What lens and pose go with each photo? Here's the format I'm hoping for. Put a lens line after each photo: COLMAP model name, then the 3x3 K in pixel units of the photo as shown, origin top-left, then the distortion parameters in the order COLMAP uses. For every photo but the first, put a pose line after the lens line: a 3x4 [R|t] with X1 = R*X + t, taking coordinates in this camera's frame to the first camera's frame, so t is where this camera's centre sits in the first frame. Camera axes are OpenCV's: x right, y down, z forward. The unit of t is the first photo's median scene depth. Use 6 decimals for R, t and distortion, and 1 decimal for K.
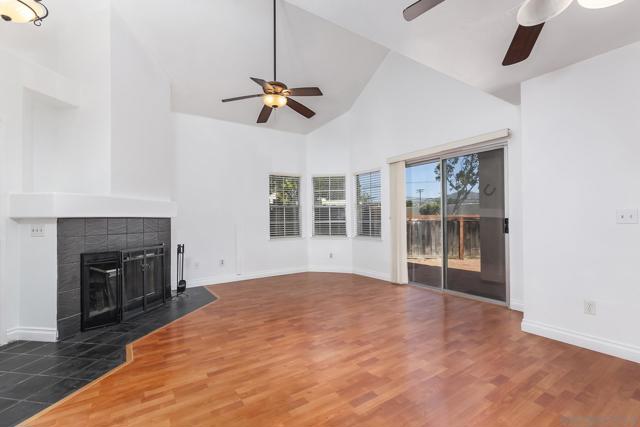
lens RADIAL K [[291.1, 0, 320.3], [0, 291.1, 217.8], [0, 0, 1]] dist [0.007750, -0.000402]
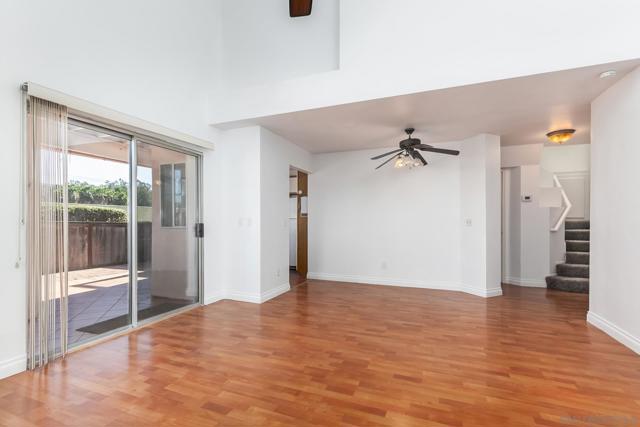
lens RADIAL K [[291.1, 0, 320.3], [0, 291.1, 217.8], [0, 0, 1]] dist [0.007750, -0.000402]
pose [[-0.554513, 0.023271, 0.831850, -0.593617], [0.003755, 0.999669, -0.025462, 0.010937], [-0.832167, -0.010995, -0.554417, 1.427336]]
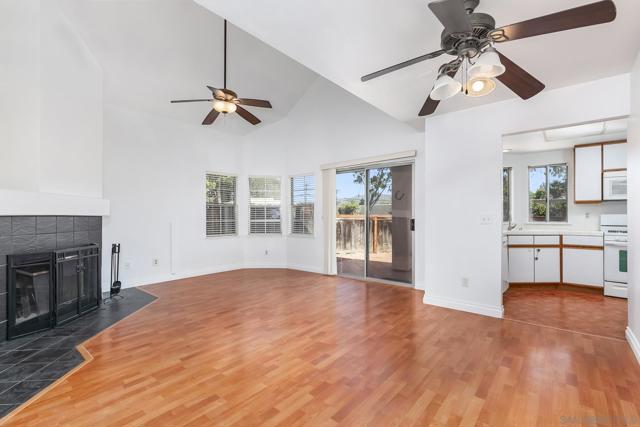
lens RADIAL K [[288.6, 0, 321.6], [0, 288.6, 217.7], [0, 0, 1]] dist [0.005242, 0.000514]
pose [[0.961058, 0.007734, 0.276238, -0.121274], [-0.009498, 0.999942, 0.005049, -0.007812], [-0.276183, -0.007476, 0.961076, -0.132916]]
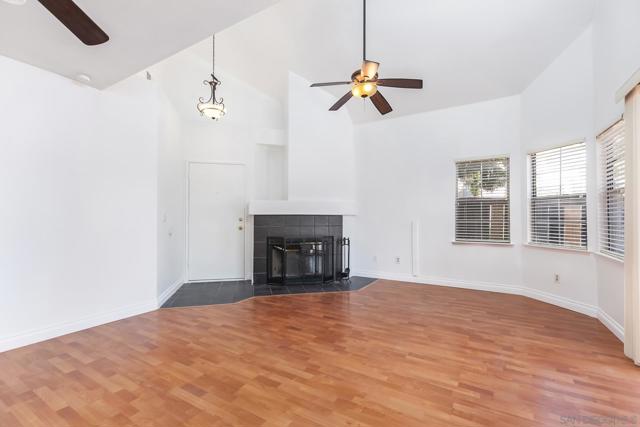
lens RADIAL K [[288.6, 0, 321.6], [0, 288.6, 217.7], [0, 0, 1]] dist [0.005242, 0.000514]
pose [[0.414058, 0.011314, -0.910180, 0.744941], [-0.001615, 0.999930, 0.011695, -0.004438], [0.910249, -0.003372, 0.414048, 0.580761]]
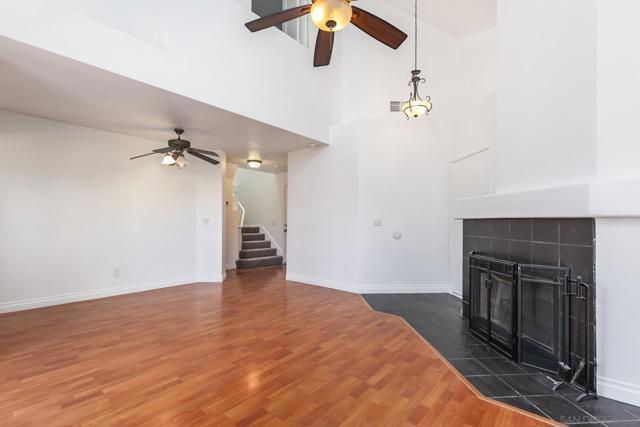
lens RADIAL K [[291.1, 0, 320.3], [0, 291.1, 217.8], [0, 0, 1]] dist [0.007750, -0.000402]
pose [[-0.967171, 0.005771, -0.254062, 0.011041], [0.009388, 0.999871, -0.013023, 0.005827], [0.253954, -0.014981, -0.967100, 1.830698]]
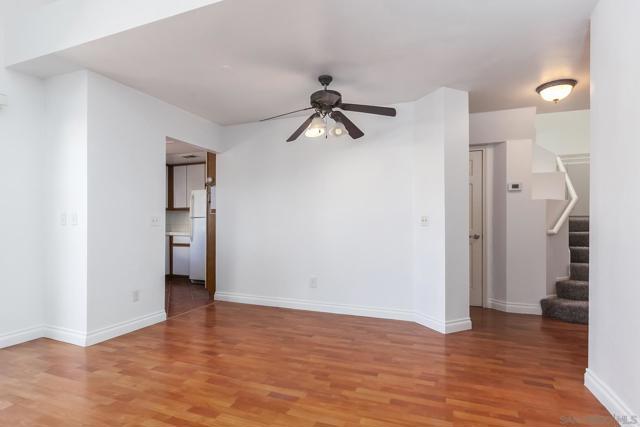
lens RADIAL K [[327.3, 0, 320.8], [0, 327.3, 221.7], [0, 0, 1]] dist [0.001552, -0.000353]
pose [[-0.558435, 0.017413, 0.829365, -0.511171], [0.003156, 0.999817, -0.018867, 0.022019], [-0.829542, -0.007918, -0.558388, 0.896218]]
